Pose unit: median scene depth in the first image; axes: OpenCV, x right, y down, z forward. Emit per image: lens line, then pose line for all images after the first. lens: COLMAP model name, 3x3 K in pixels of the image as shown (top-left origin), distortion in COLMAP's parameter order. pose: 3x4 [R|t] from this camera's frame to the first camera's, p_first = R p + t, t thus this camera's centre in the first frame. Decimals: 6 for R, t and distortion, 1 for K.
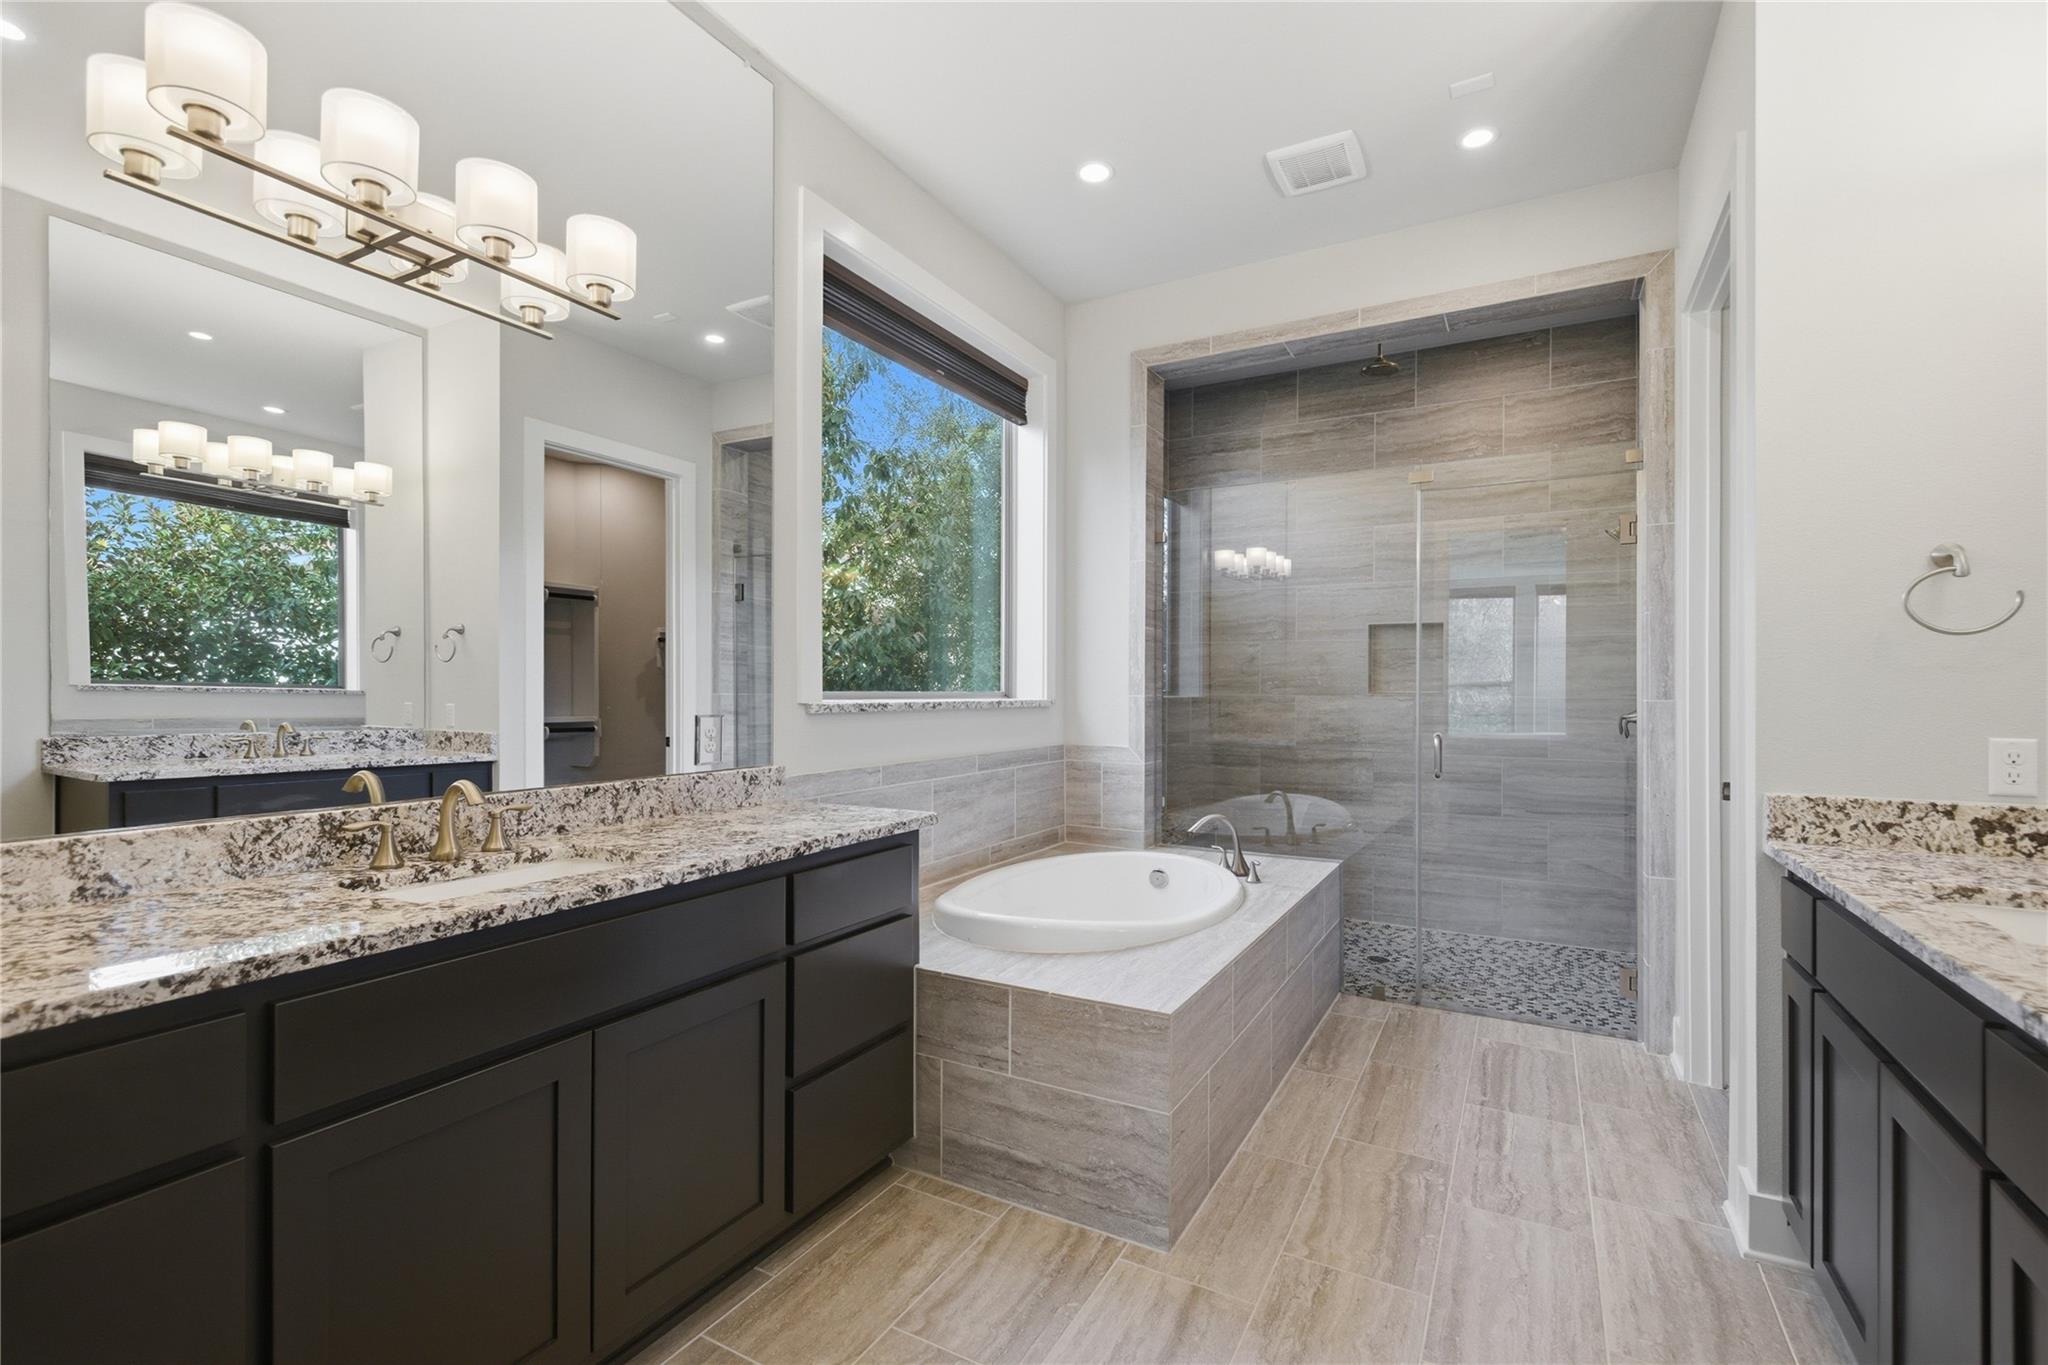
lens RADIAL K [[914.3, 0, 1024.0], [0, 914.3, 682.5], [0, 0, 1]] dist [0.001277, 0.000044]
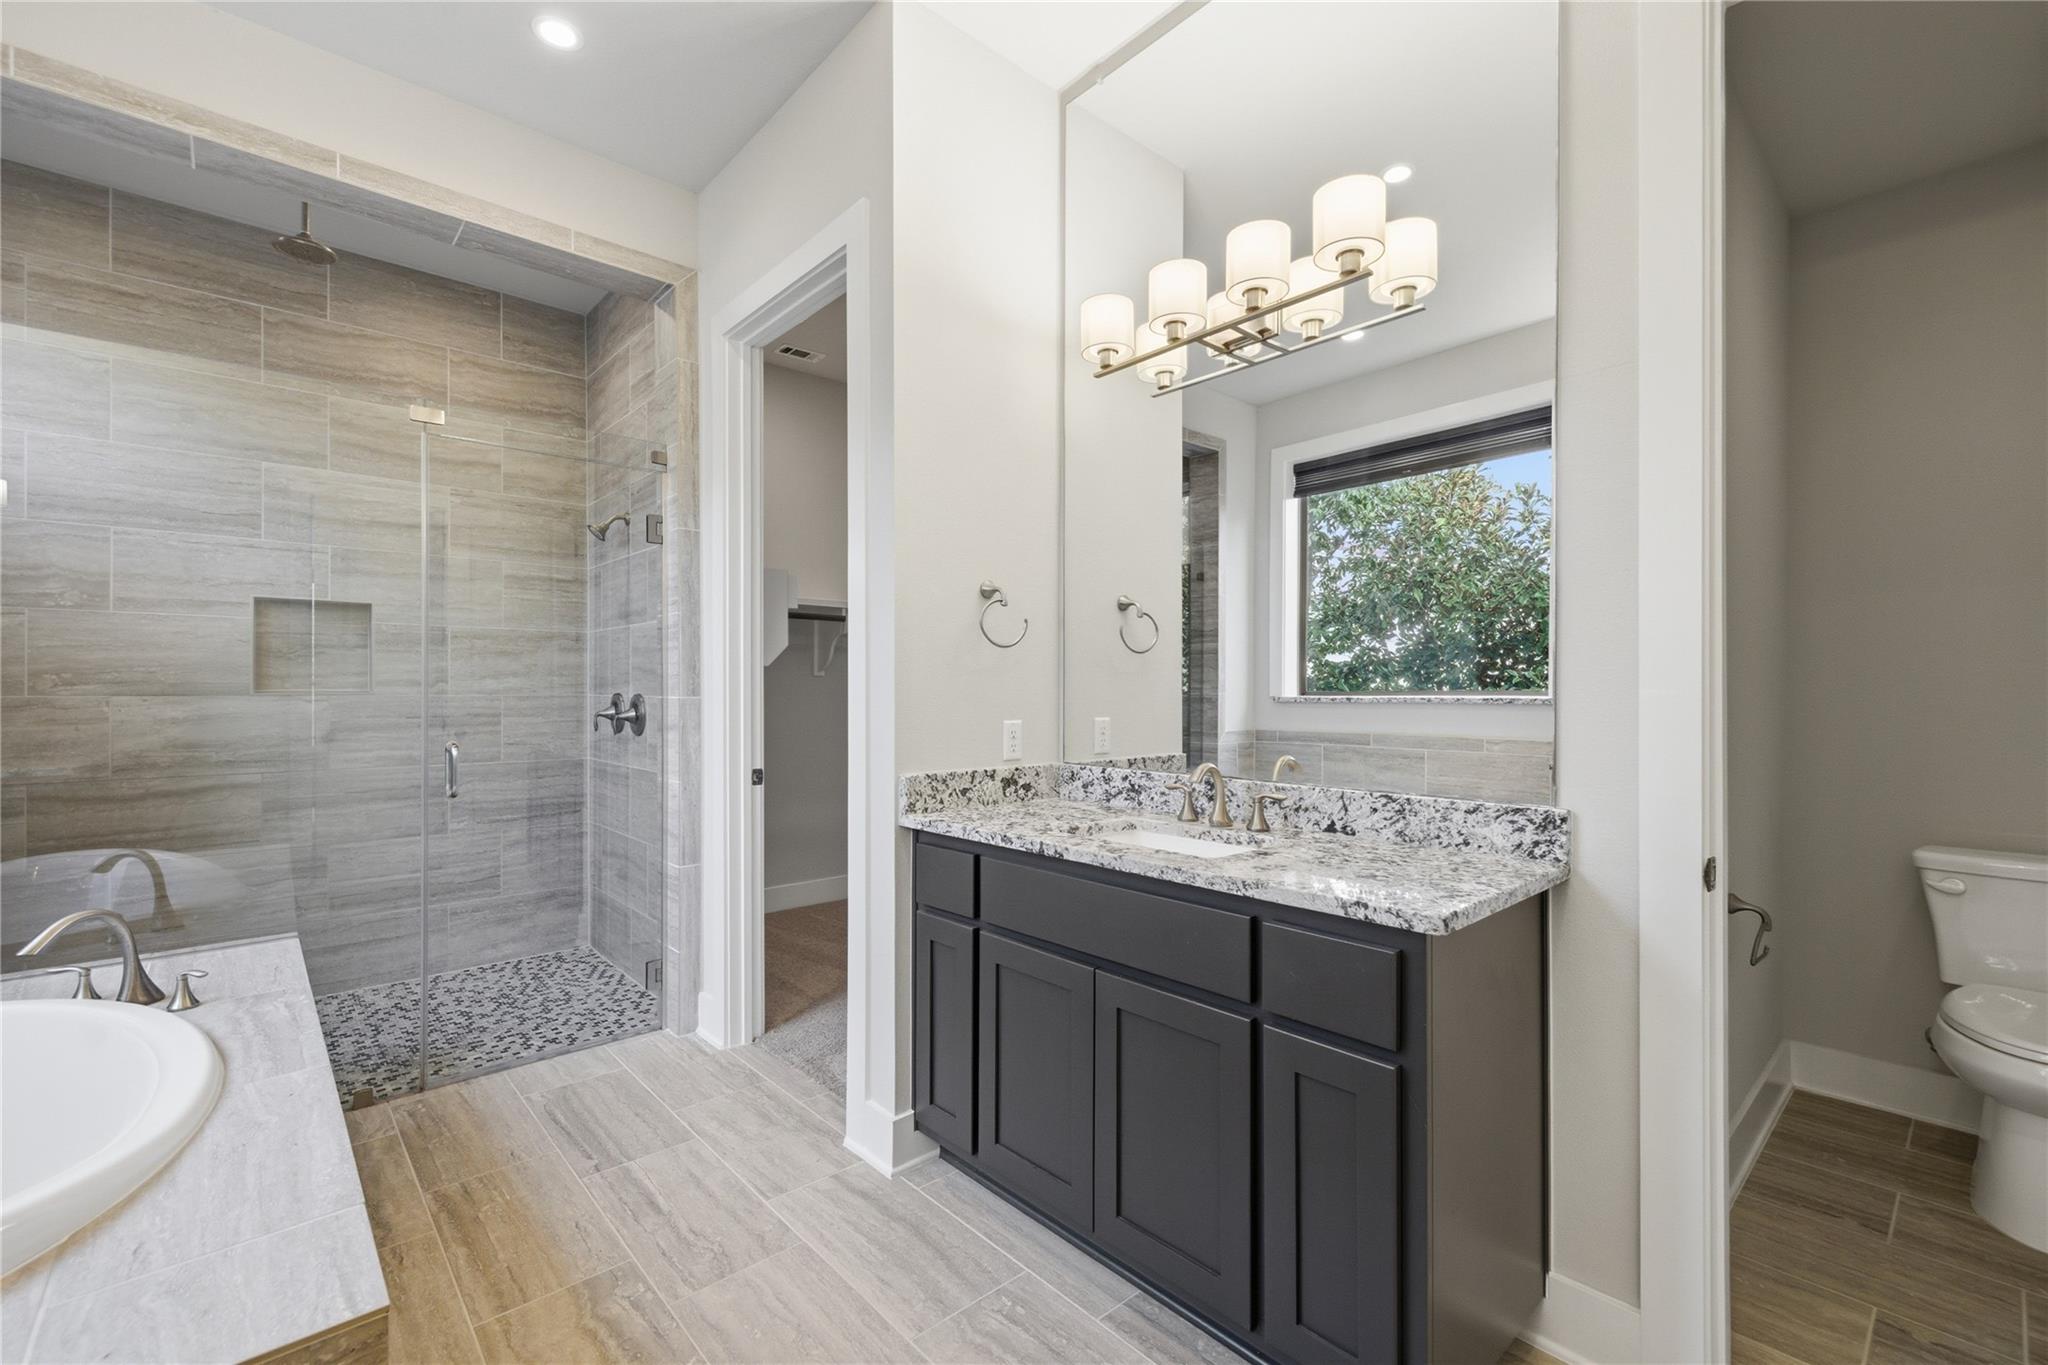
lens RADIAL K [[867.7, 0, 1025.7], [0, 867.7, 690.0], [0, 0, 1]] dist [0.018827, -0.007457]
pose [[0.321884, -0.005418, 0.946763, -0.110401], [-0.006267, 0.999950, 0.007853, 0.000844], [-0.946758, -0.008461, 0.321834, 0.272498]]
